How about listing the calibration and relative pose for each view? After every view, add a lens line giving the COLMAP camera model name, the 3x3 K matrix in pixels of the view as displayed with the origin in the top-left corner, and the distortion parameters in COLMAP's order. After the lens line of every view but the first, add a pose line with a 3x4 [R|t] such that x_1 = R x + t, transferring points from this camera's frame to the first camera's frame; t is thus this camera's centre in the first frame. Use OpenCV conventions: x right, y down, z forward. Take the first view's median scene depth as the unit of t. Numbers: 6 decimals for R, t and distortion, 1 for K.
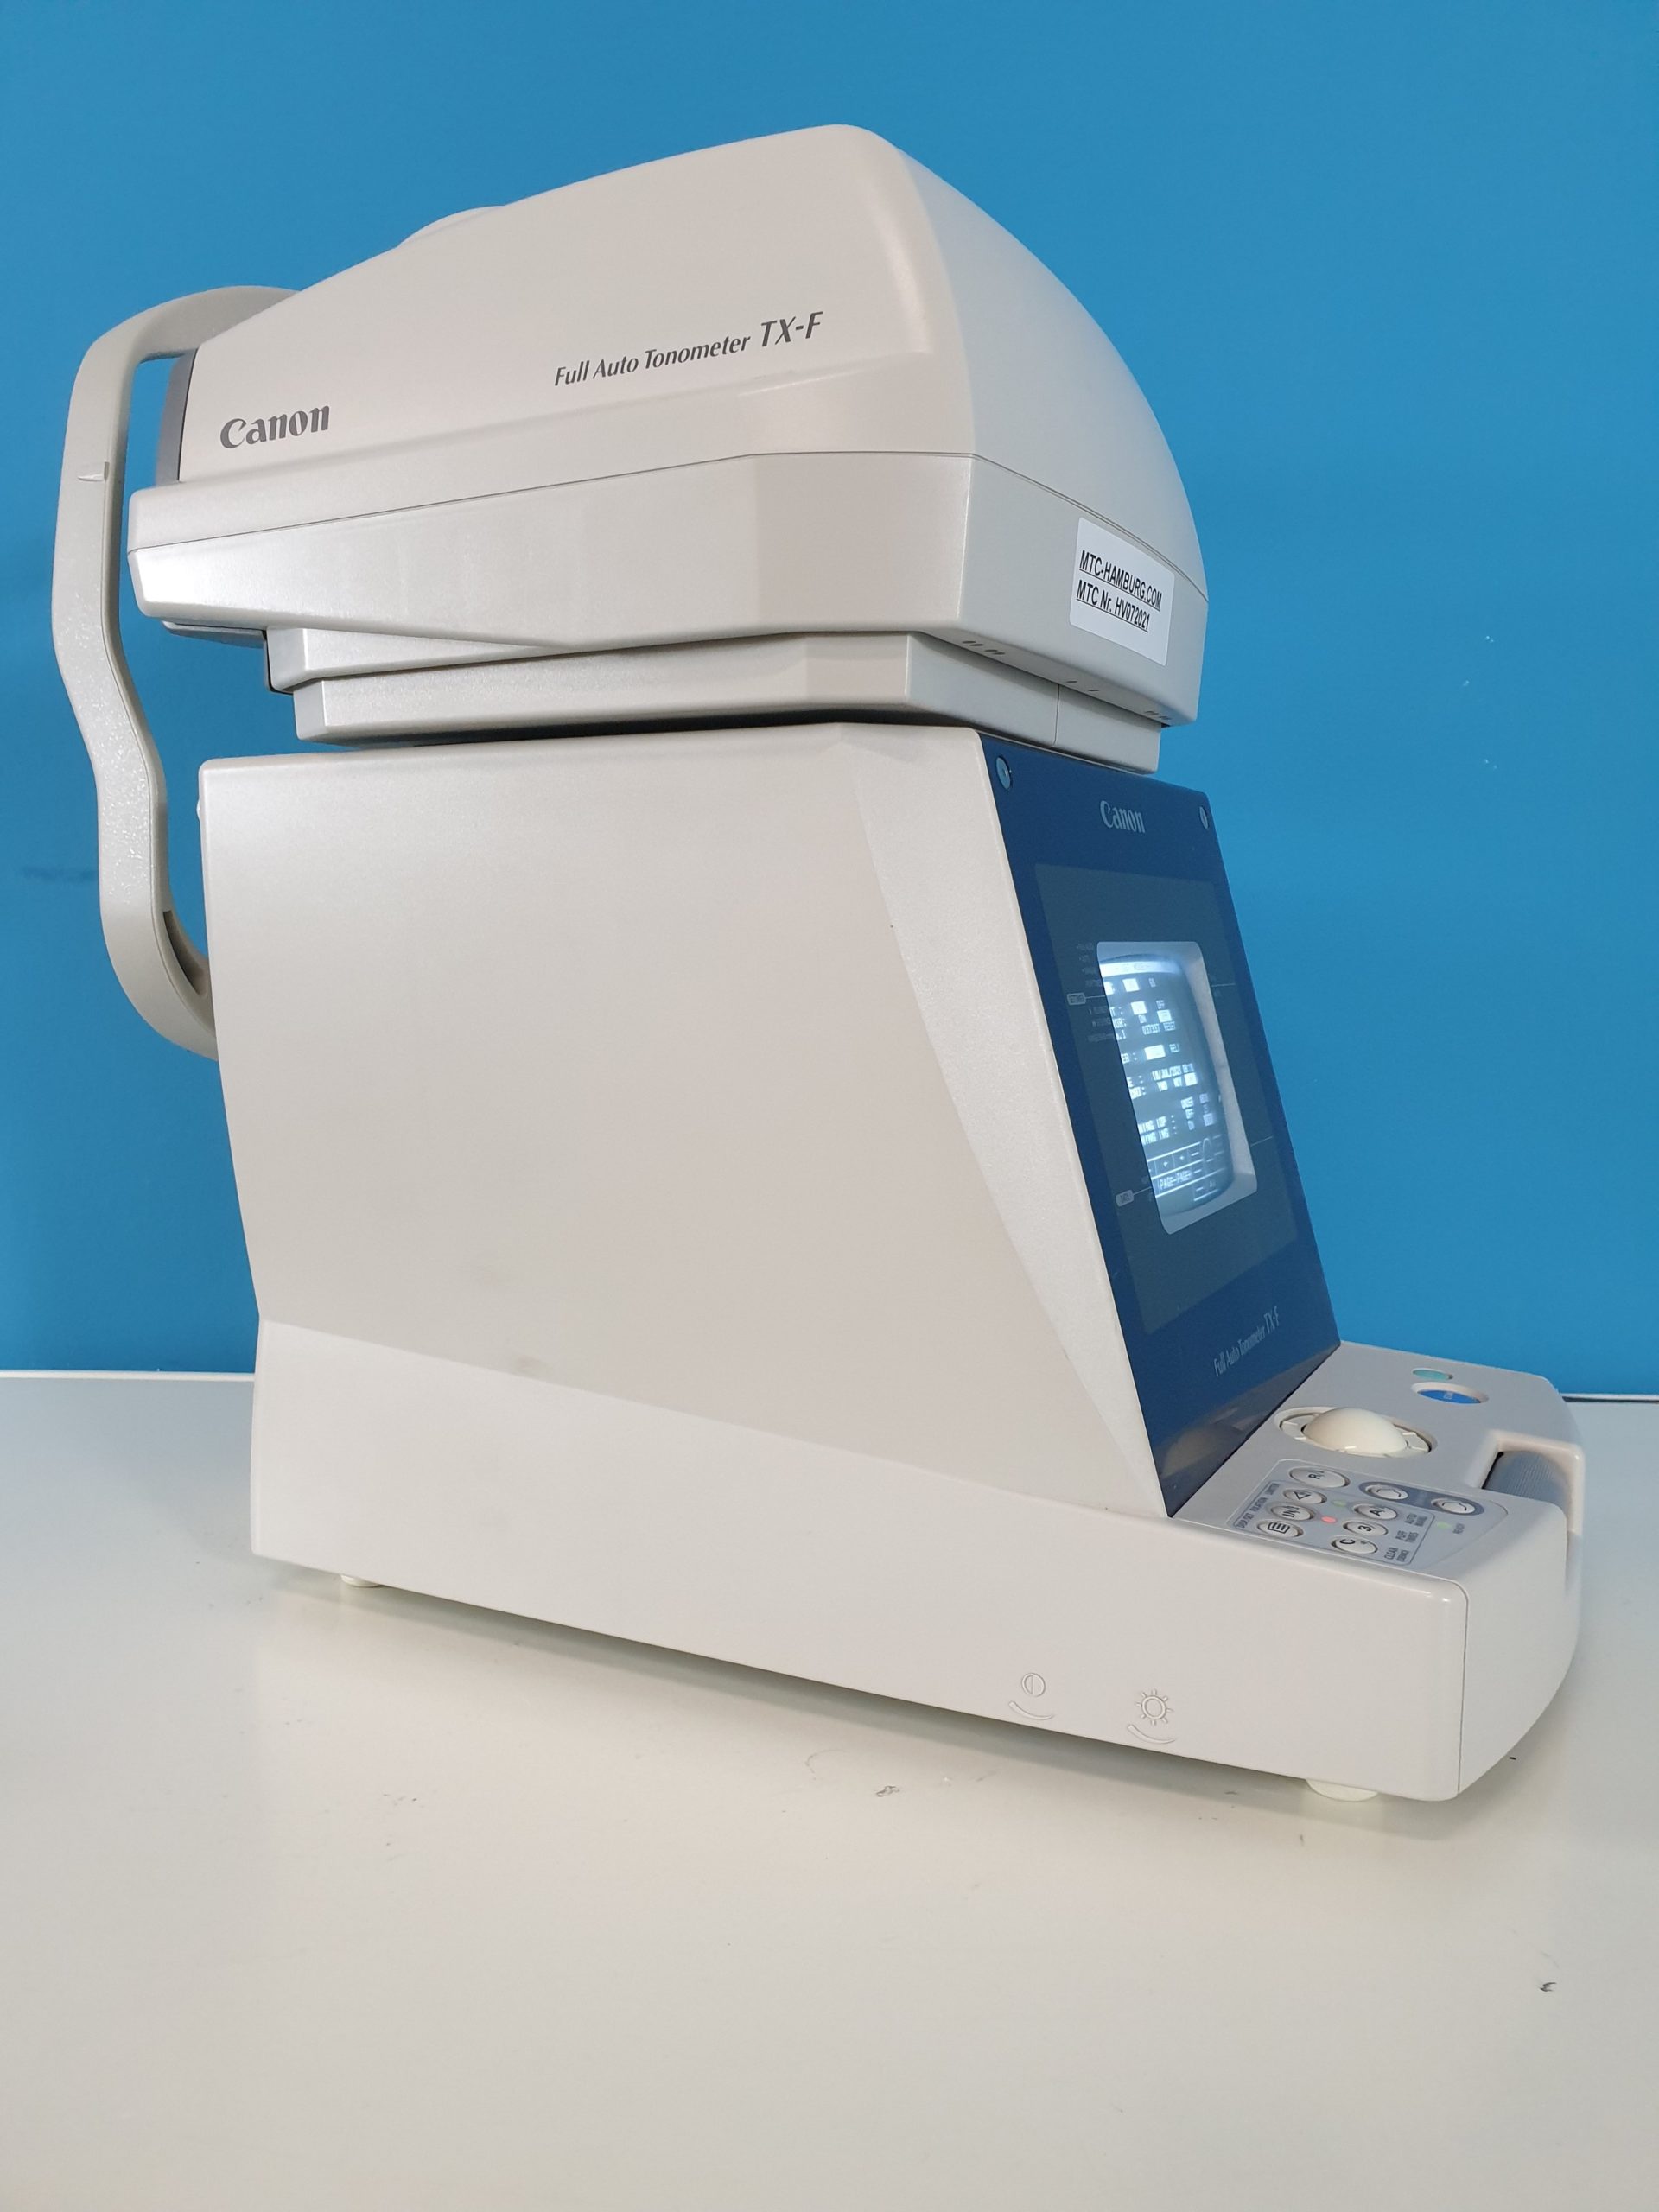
lens RADIAL K [[1771.5, 0, 829.5], [0, 1771.5, 1106.0], [0, 0, 1]] dist [0.007358, -0.003399]
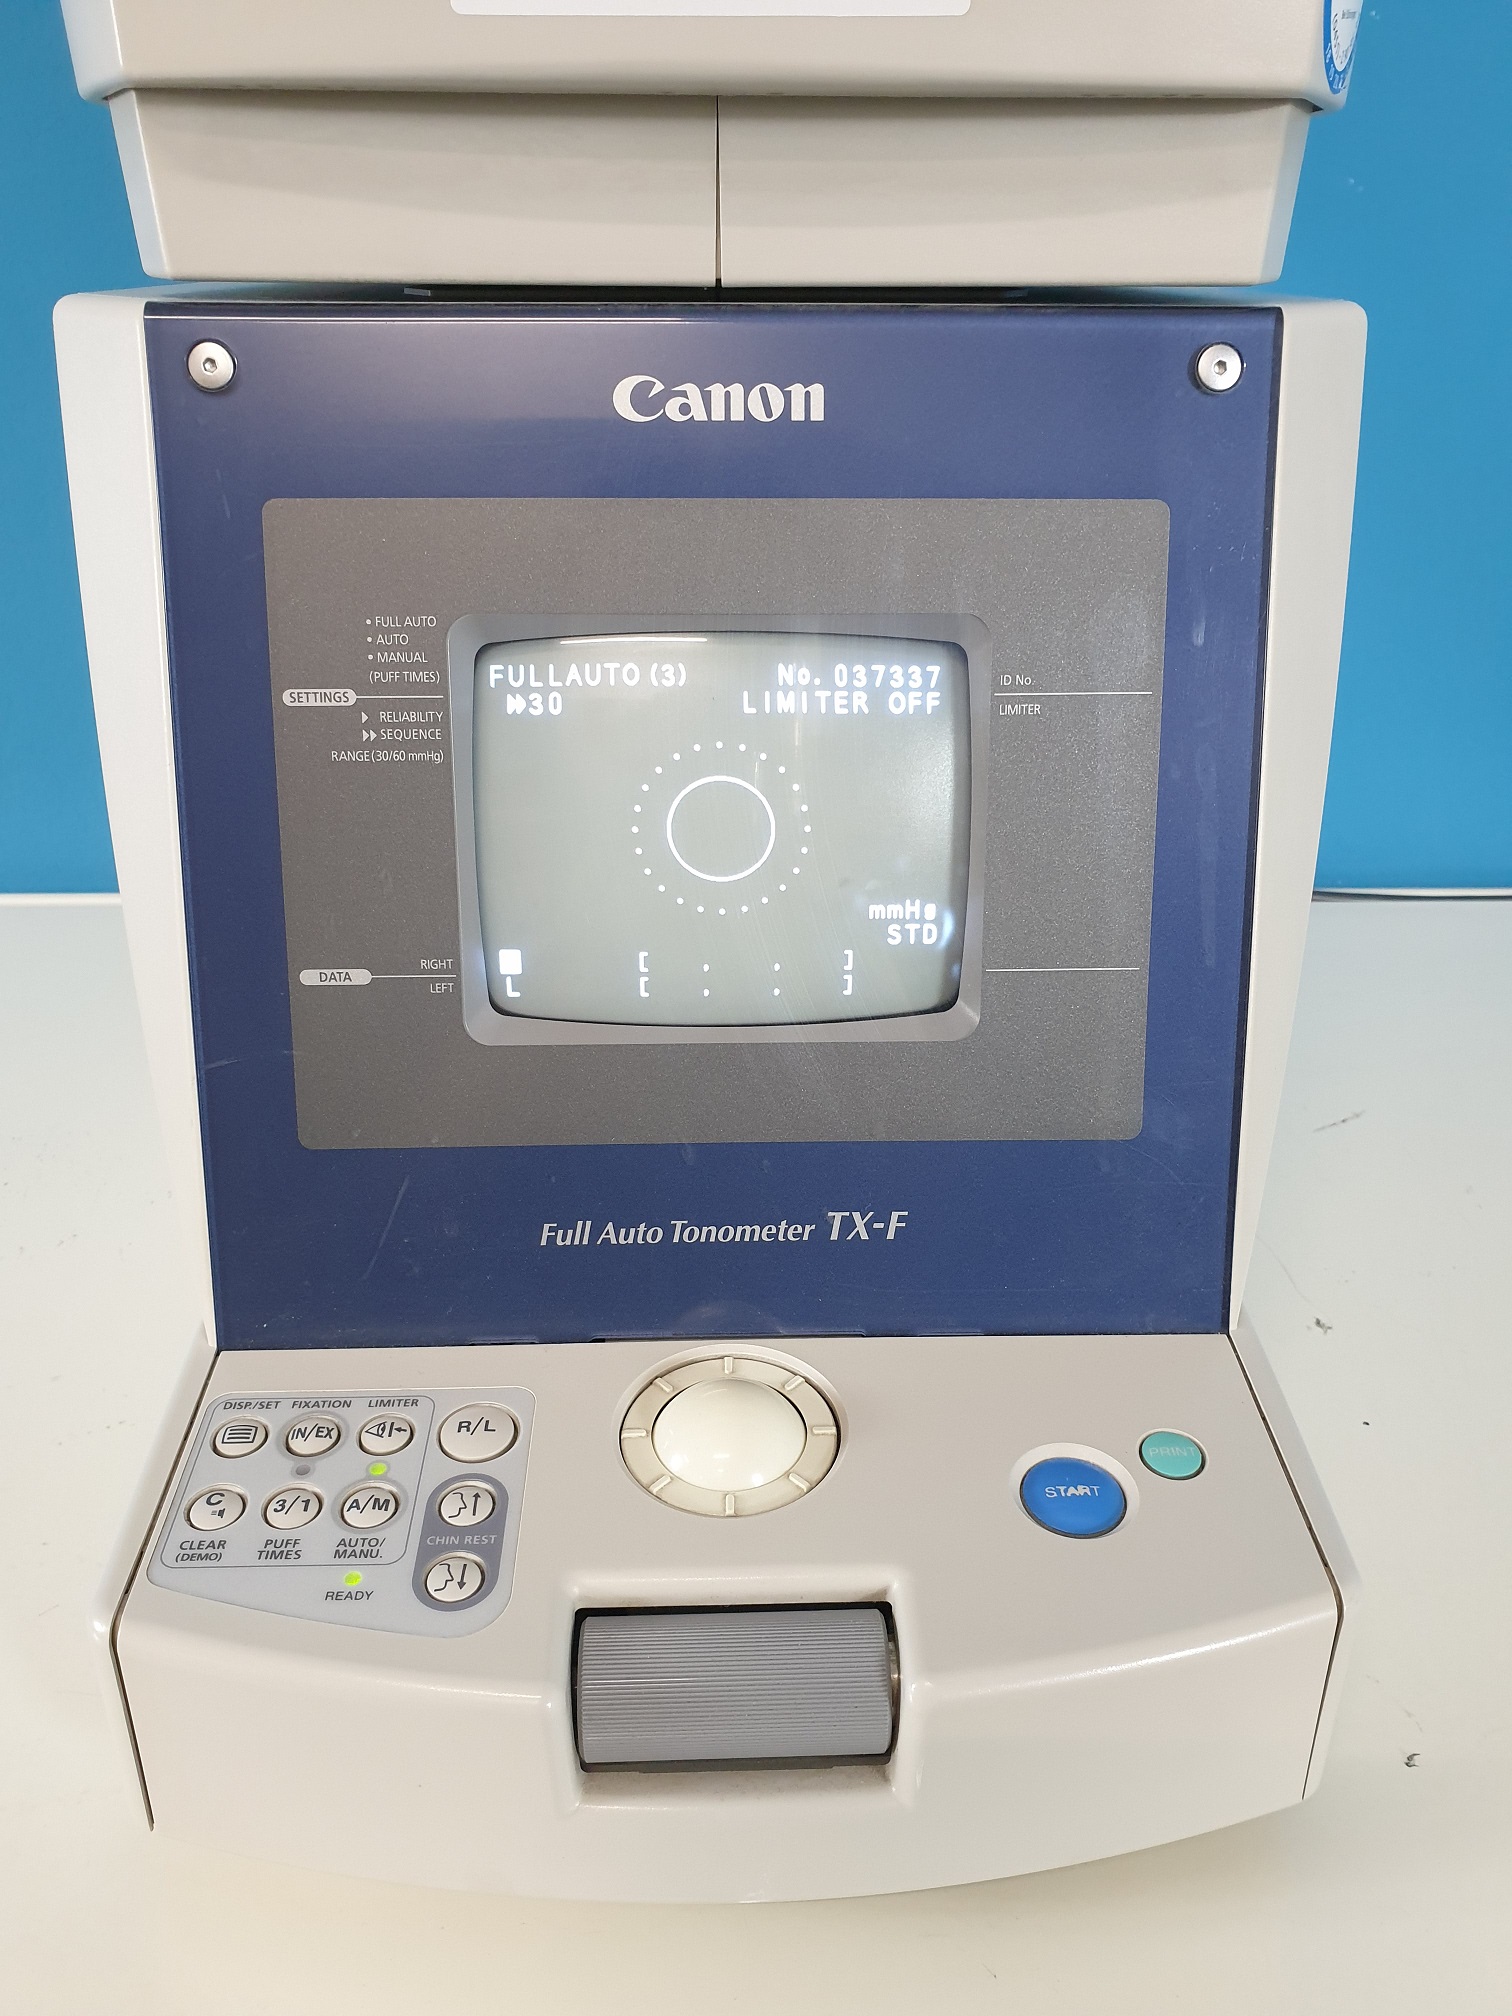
lens RADIAL K [[1614.5, 0, 756.0], [0, 1614.5, 1008.0], [0, 0, 1]] dist [0.007358, -0.003399]
pose [[0.495559, 0.387422, -0.777383, 0.882867], [-0.085700, 0.912453, 0.400106, -0.250445], [0.864336, -0.131654, 0.485377, 0.910134]]
